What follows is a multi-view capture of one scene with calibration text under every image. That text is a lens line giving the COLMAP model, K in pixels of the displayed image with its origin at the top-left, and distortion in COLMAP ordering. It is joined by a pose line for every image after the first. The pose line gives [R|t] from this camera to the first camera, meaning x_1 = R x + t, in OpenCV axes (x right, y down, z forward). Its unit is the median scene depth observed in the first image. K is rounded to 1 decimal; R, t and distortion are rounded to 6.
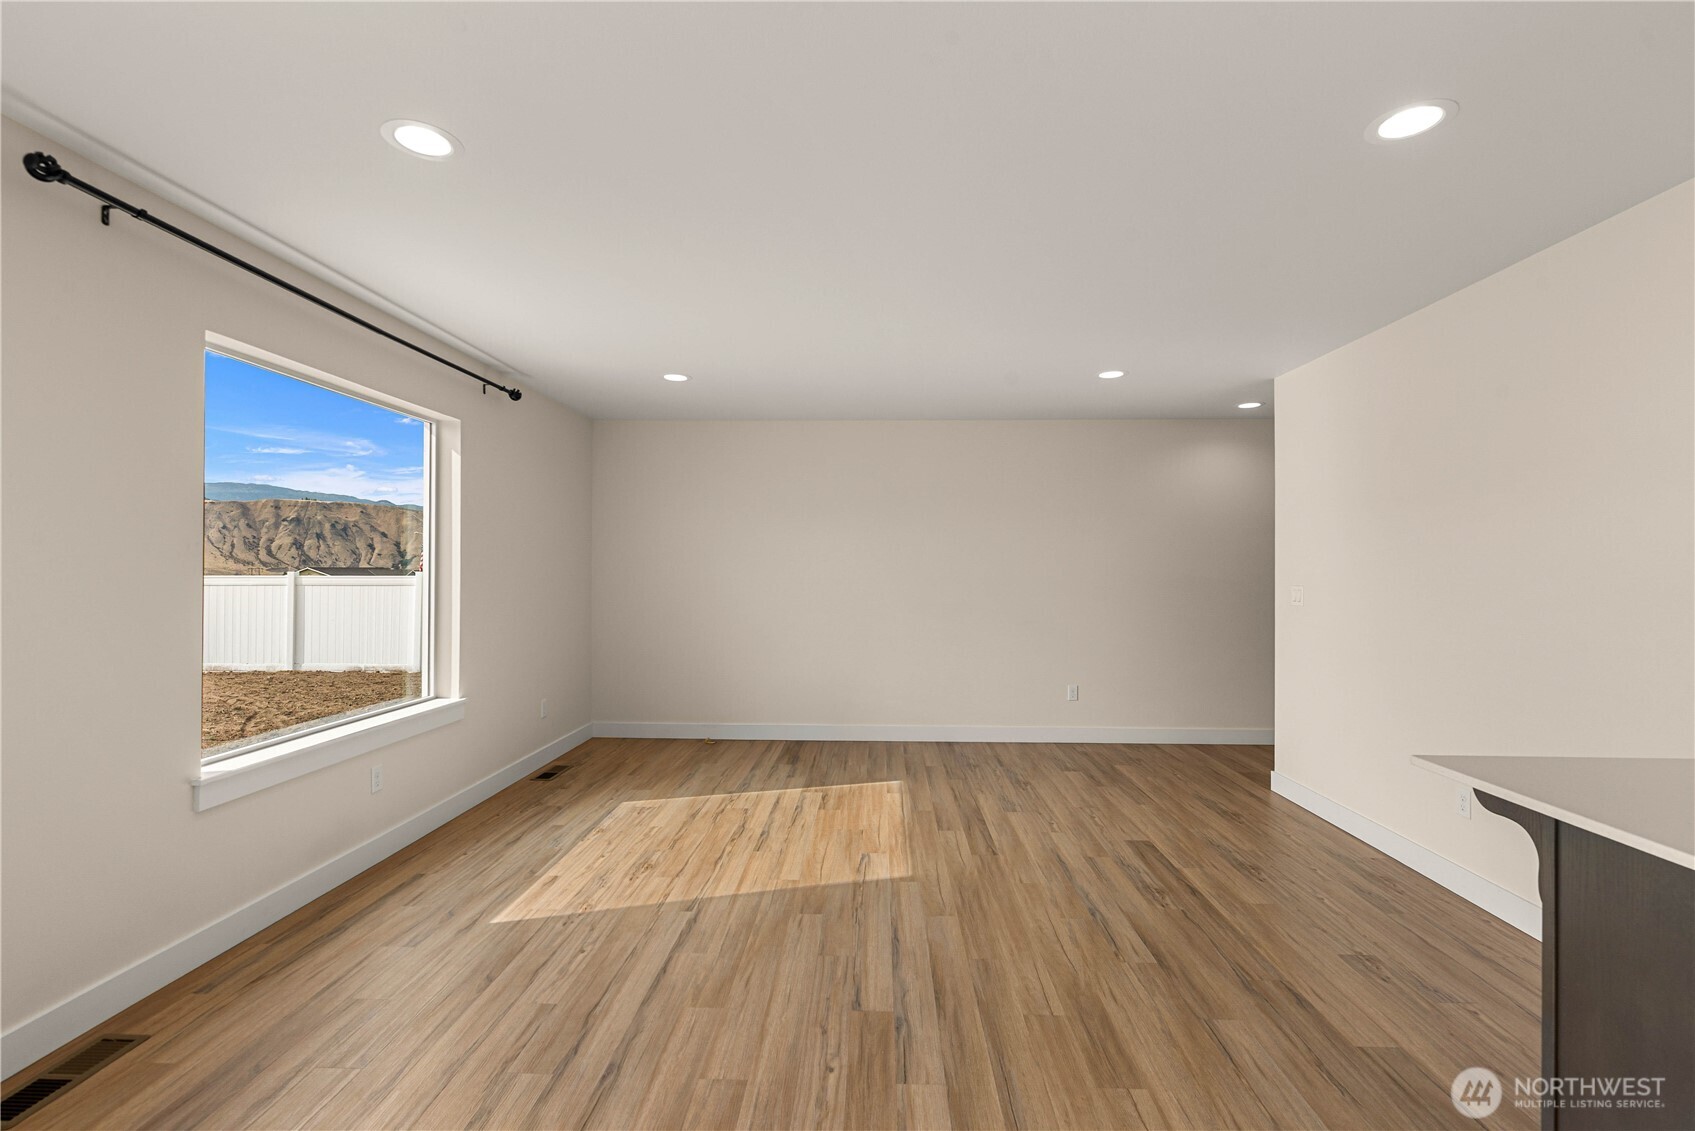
lens RADIAL K [[745.0, 0, 861.9], [0, 745.0, 566.2], [0, 0, 1]] dist [0.002677, -0.000107]
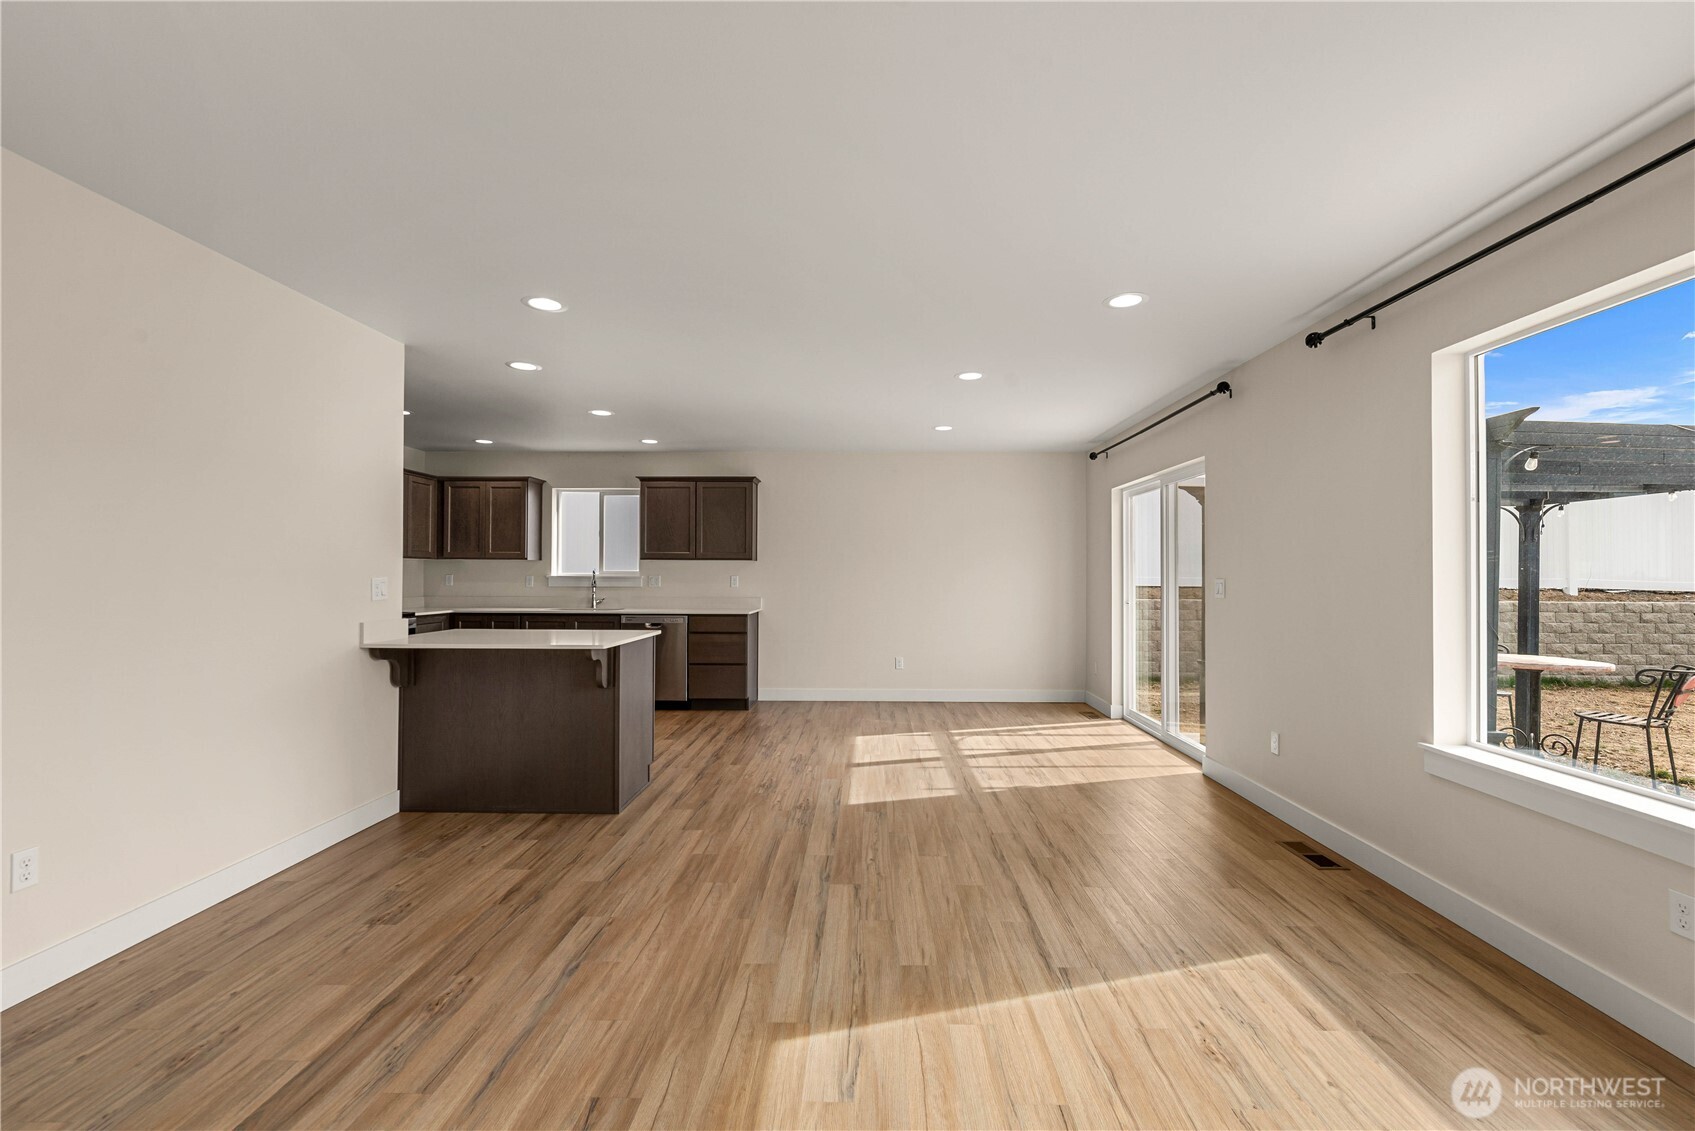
lens RADIAL K [[746.2, 0, 837.2], [0, 746.2, 570.6], [0, 0, 1]] dist [0.000859, 0.000412]
pose [[-0.999755, -0.008141, 0.020575, 0.004240], [-0.008306, 0.999934, -0.007915, 0.024944], [-0.020509, -0.008084, -0.999757, 1.650037]]
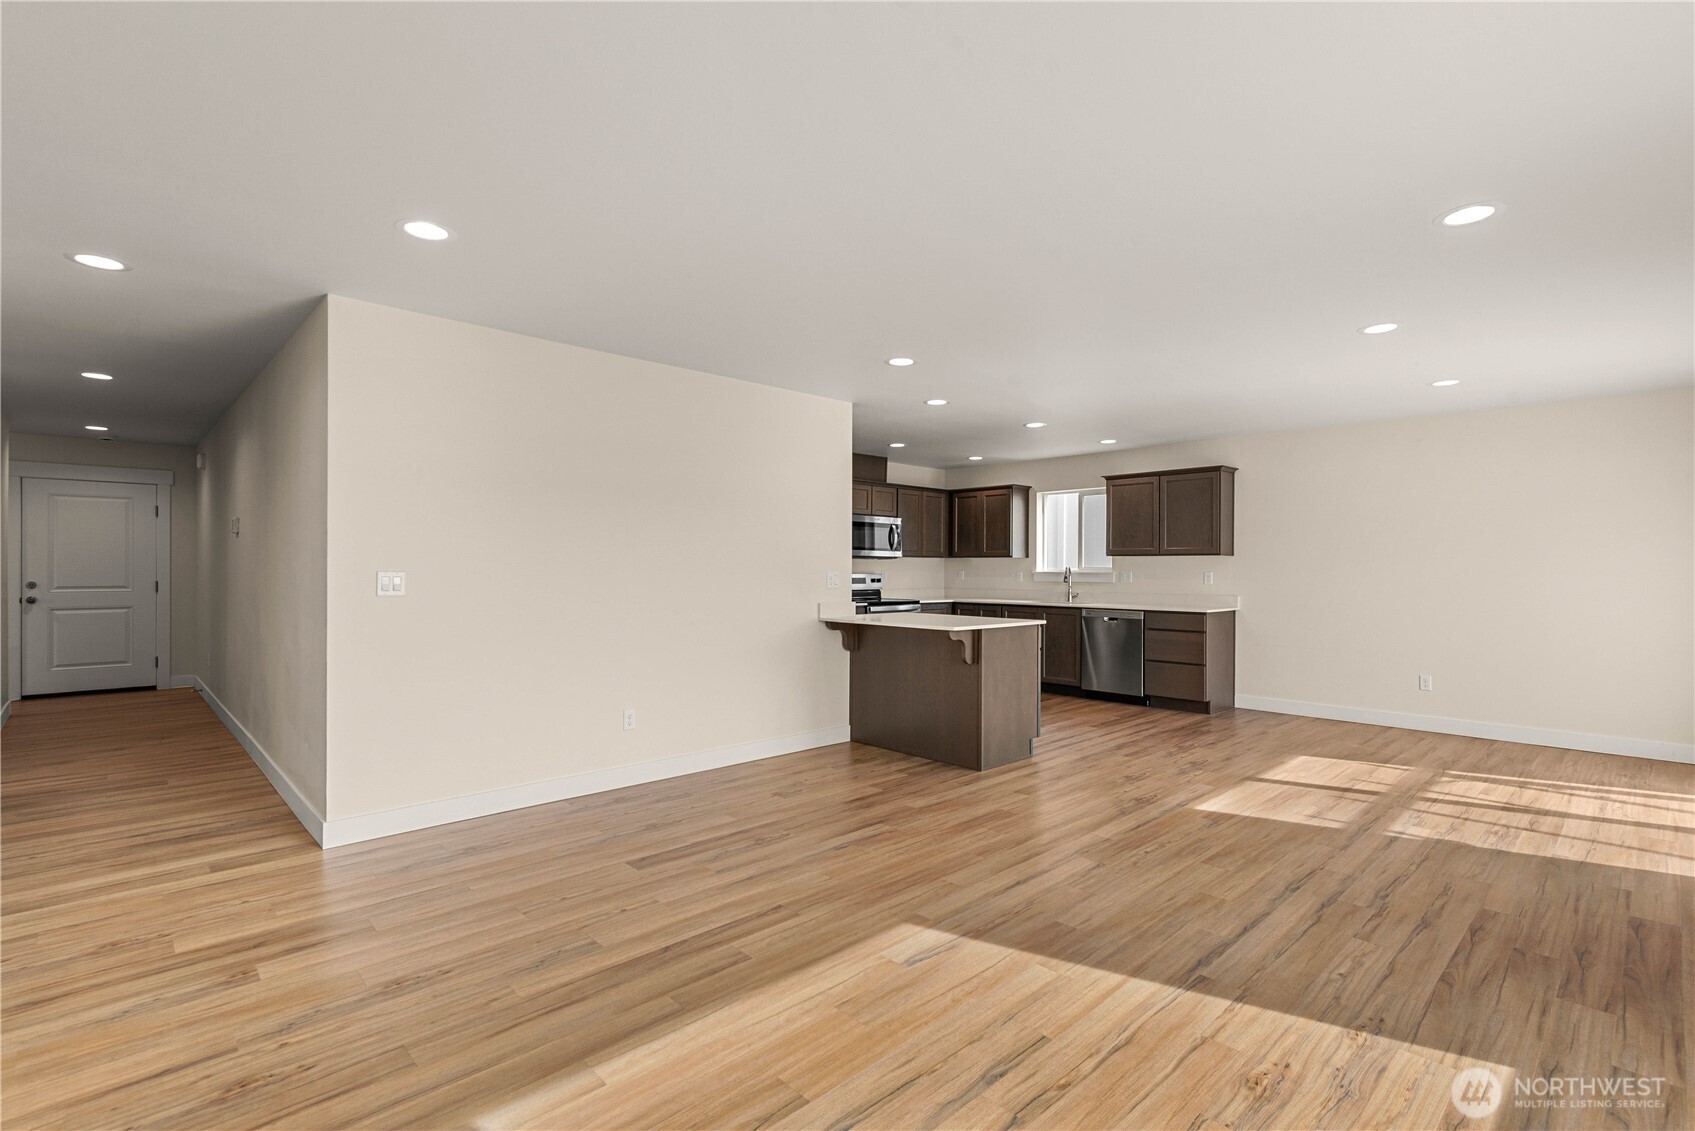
lens RADIAL K [[763.0, 0, 839.9], [0, 763.0, 564.8], [0, 0, 1]] dist [0.000439, -0.000403]
pose [[-0.693660, -0.002388, 0.720299, -0.491956], [-0.009497, 0.999938, -0.005830, 0.027881], [-0.720240, -0.010885, -0.693639, 1.658366]]
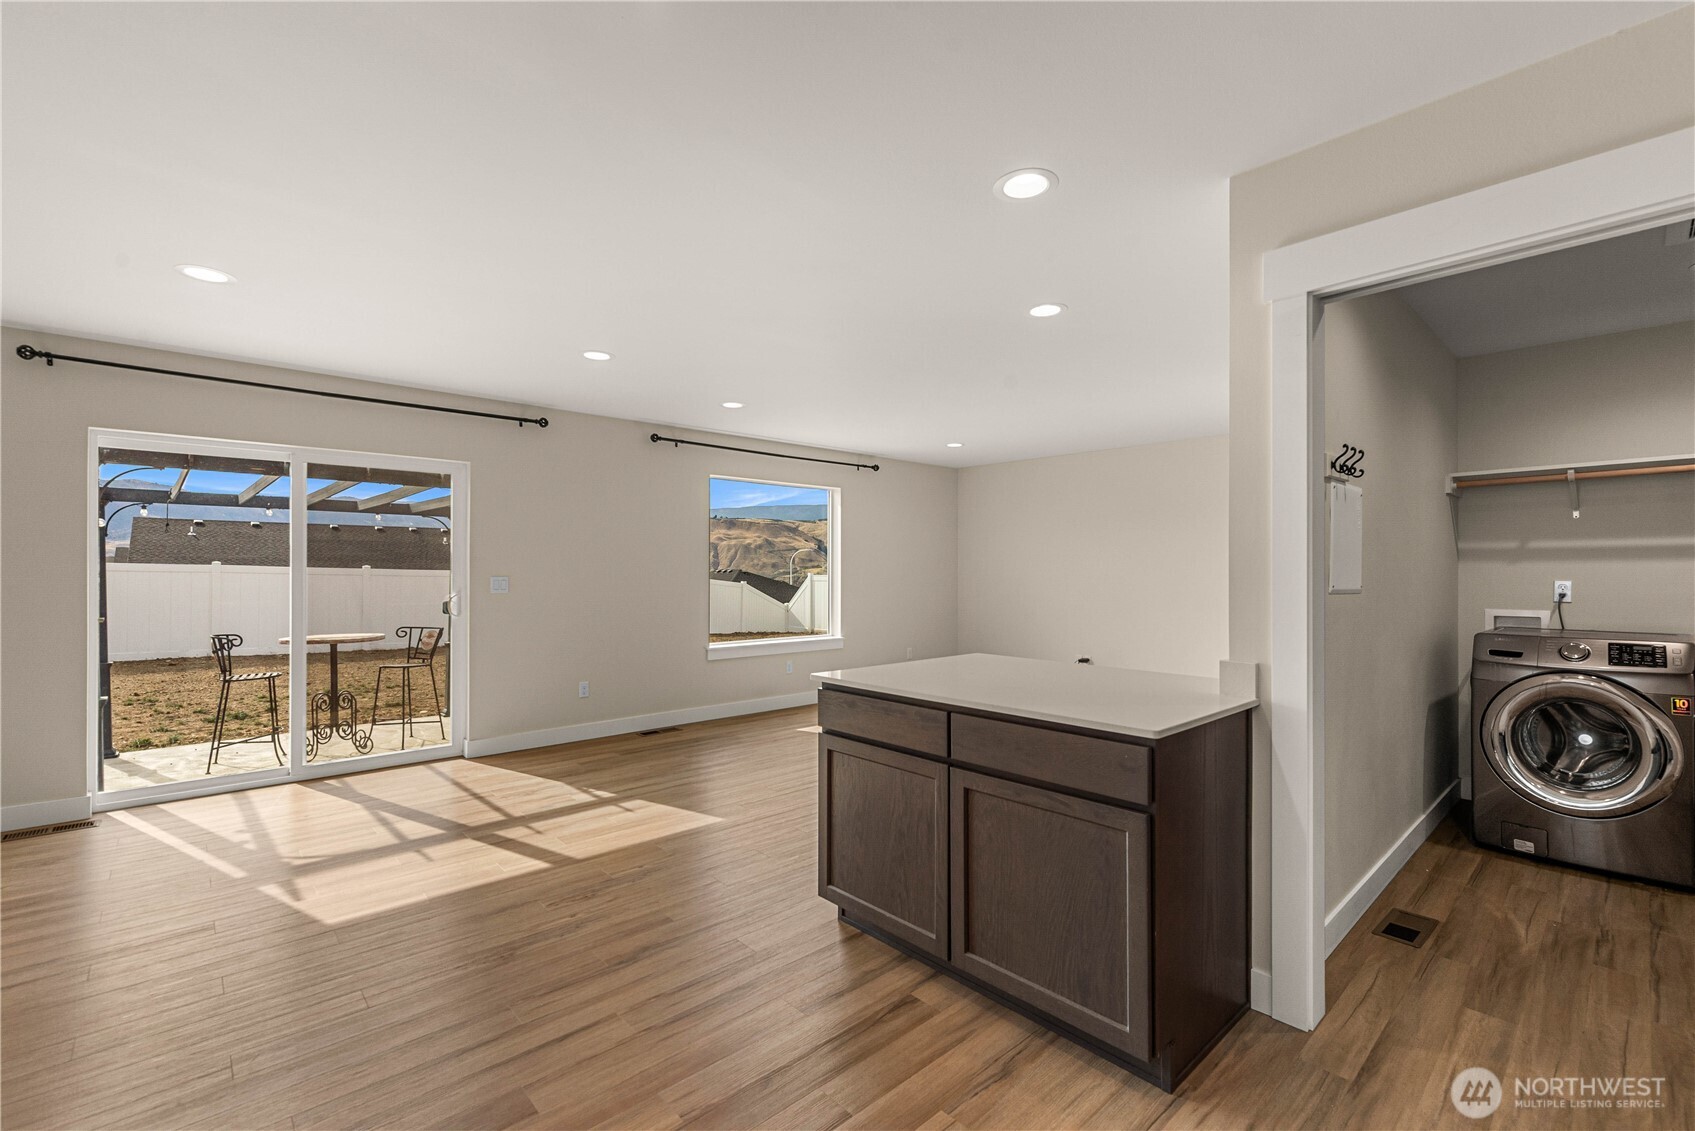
lens RADIAL K [[745.0, 0, 861.9], [0, 745.0, 566.2], [0, 0, 1]] dist [0.002677, -0.000107]
pose [[0.699504, 0.001637, -0.714627, 1.018172], [-0.001617, 0.999998, 0.000708, -0.001678], [0.714627, 0.000660, 0.699505, -0.326932]]
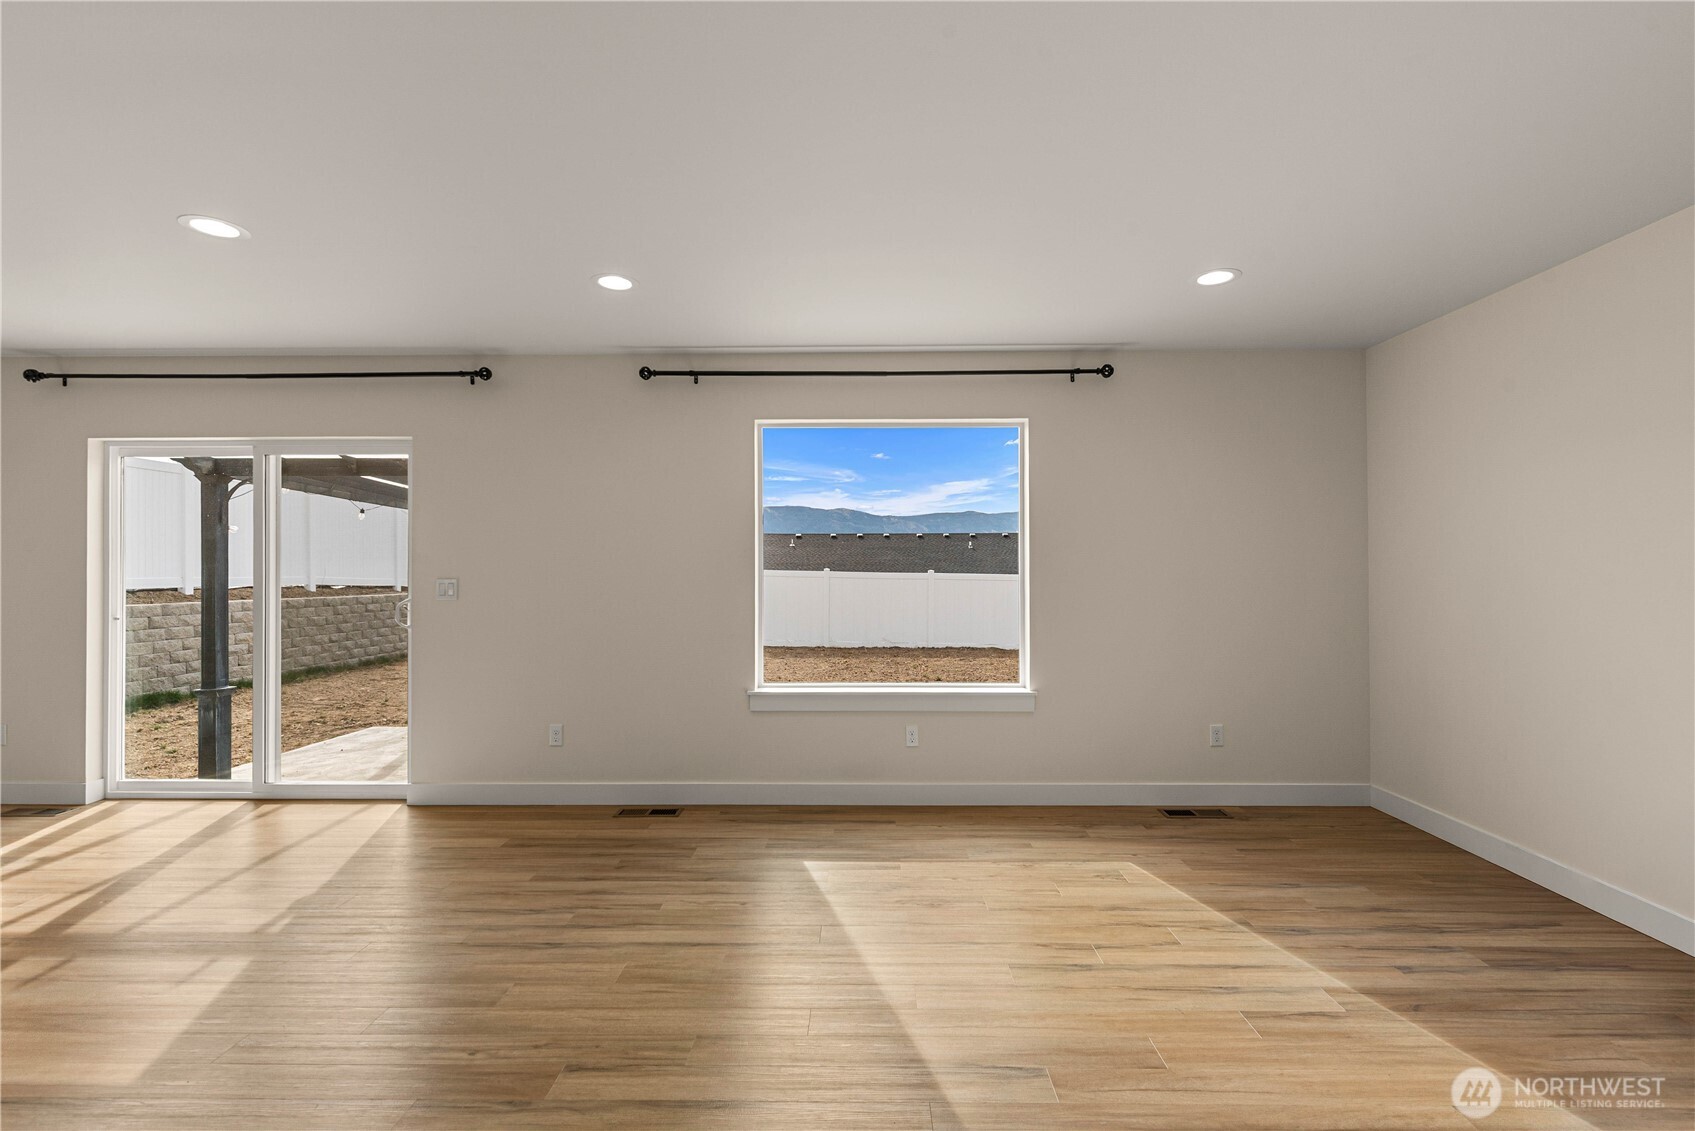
lens RADIAL K [[756.2, 0, 866.5], [0, 756.2, 581.6], [0, 0, 1]] dist [0.000469, -0.000041]
pose [[0.013674, 0.007506, -0.999878, 0.604094], [0.006501, 0.999950, 0.007595, 0.021198], [0.999885, -0.006604, 0.013625, 0.936954]]
